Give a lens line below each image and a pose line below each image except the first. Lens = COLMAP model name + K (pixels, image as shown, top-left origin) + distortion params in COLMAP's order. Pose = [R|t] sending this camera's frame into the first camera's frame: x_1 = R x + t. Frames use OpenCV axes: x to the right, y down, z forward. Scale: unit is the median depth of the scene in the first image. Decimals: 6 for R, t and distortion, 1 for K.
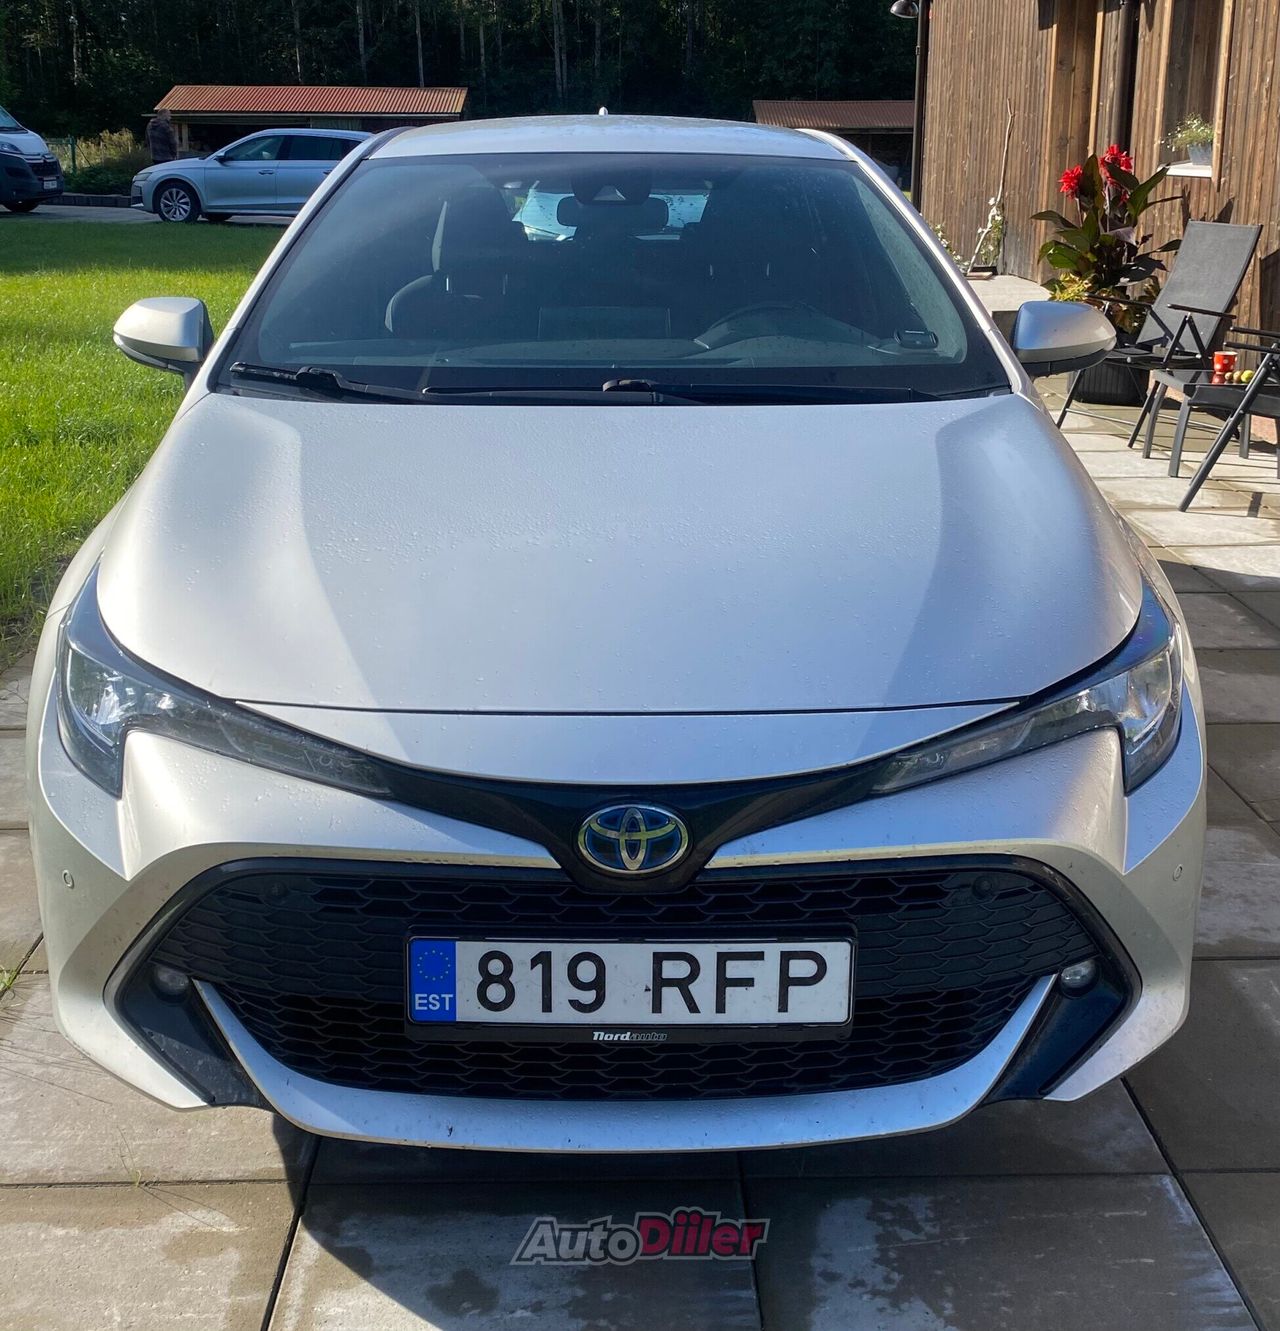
lens RADIAL K [[1639.3, 0, 639.7], [0, 1639.3, 538.0], [0, 0, 1]] dist [0.005156, 0.002667]
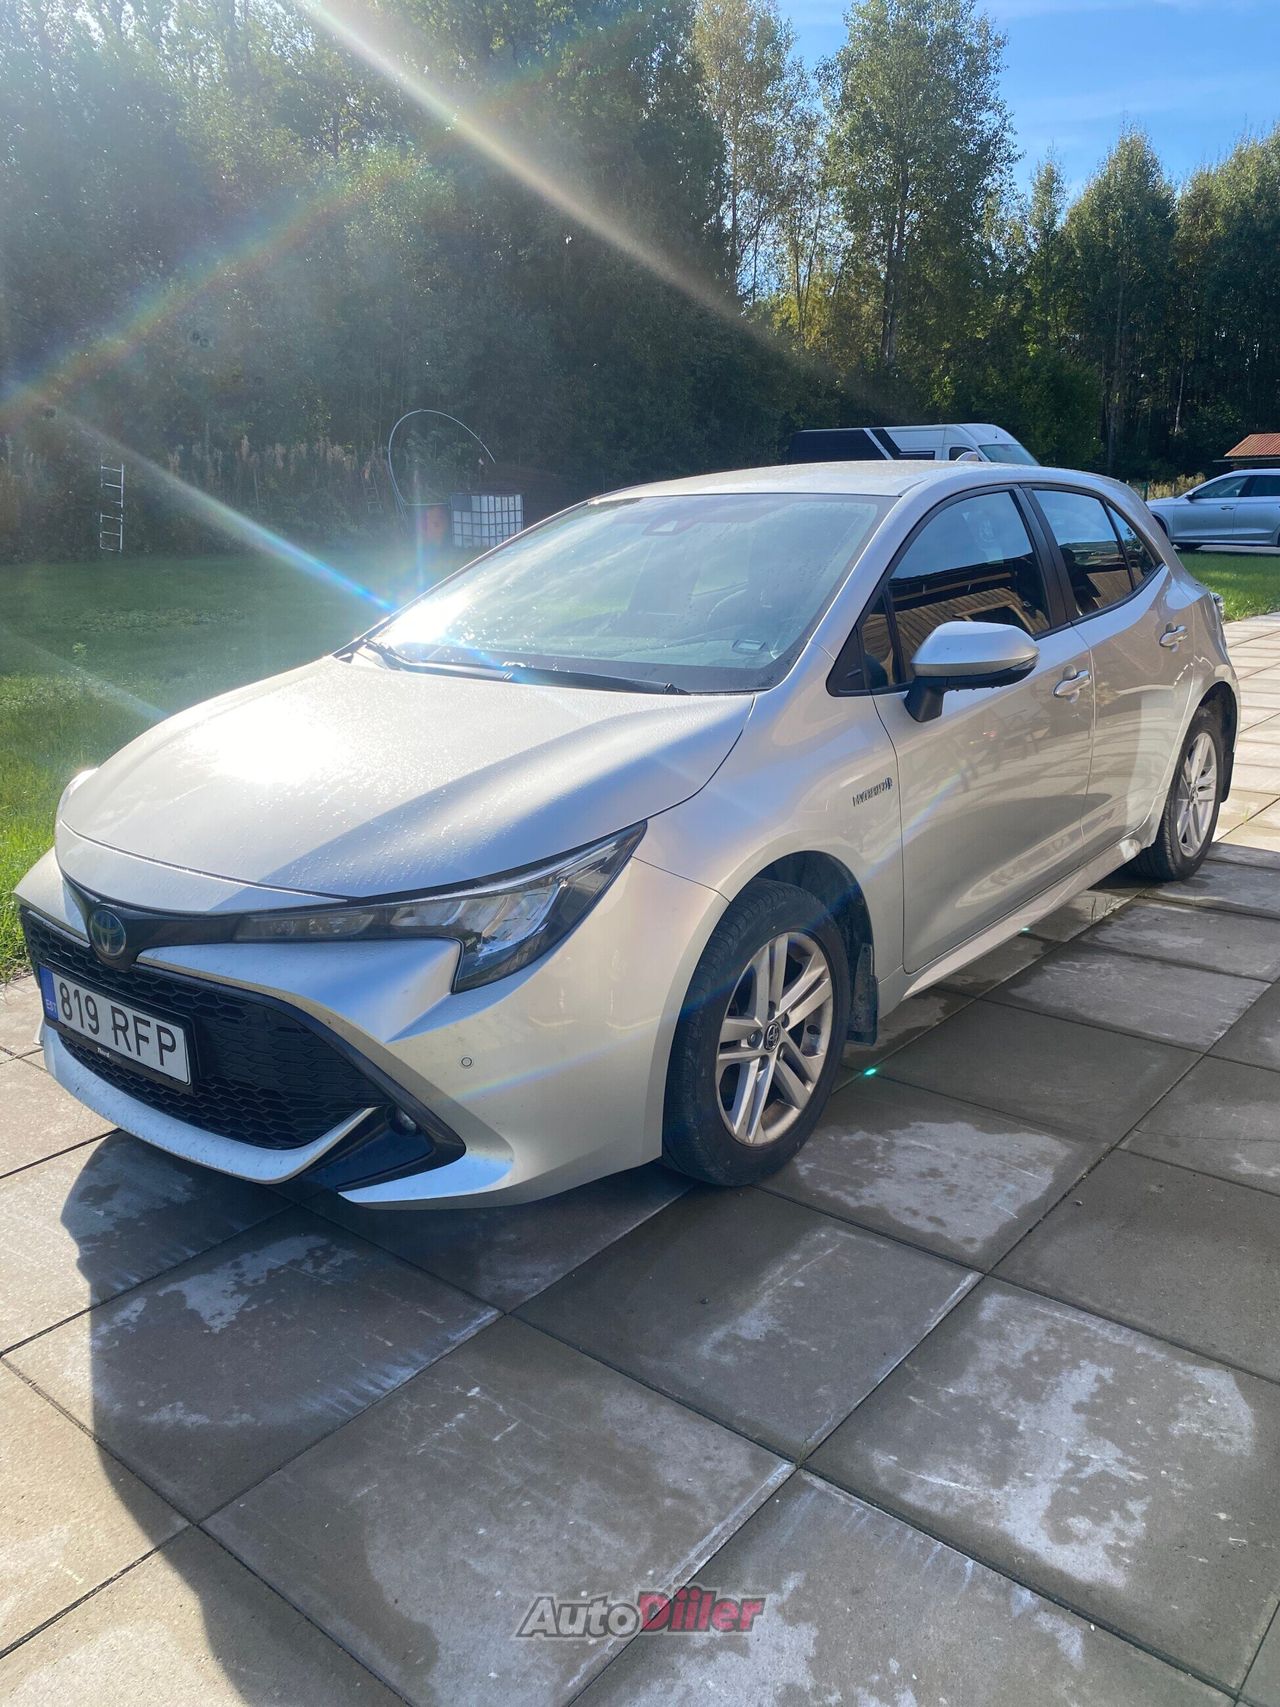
lens RADIAL K [[1310.6, 0, 642.1], [0, 1310.6, 826.7], [0, 0, 1]] dist [0.006244, 0.000613]
pose [[0.750058, 0.135544, -0.647334, 1.054719], [-0.124730, 0.990200, 0.062813, -0.056673], [0.649504, 0.033628, 0.759614, 0.315837]]
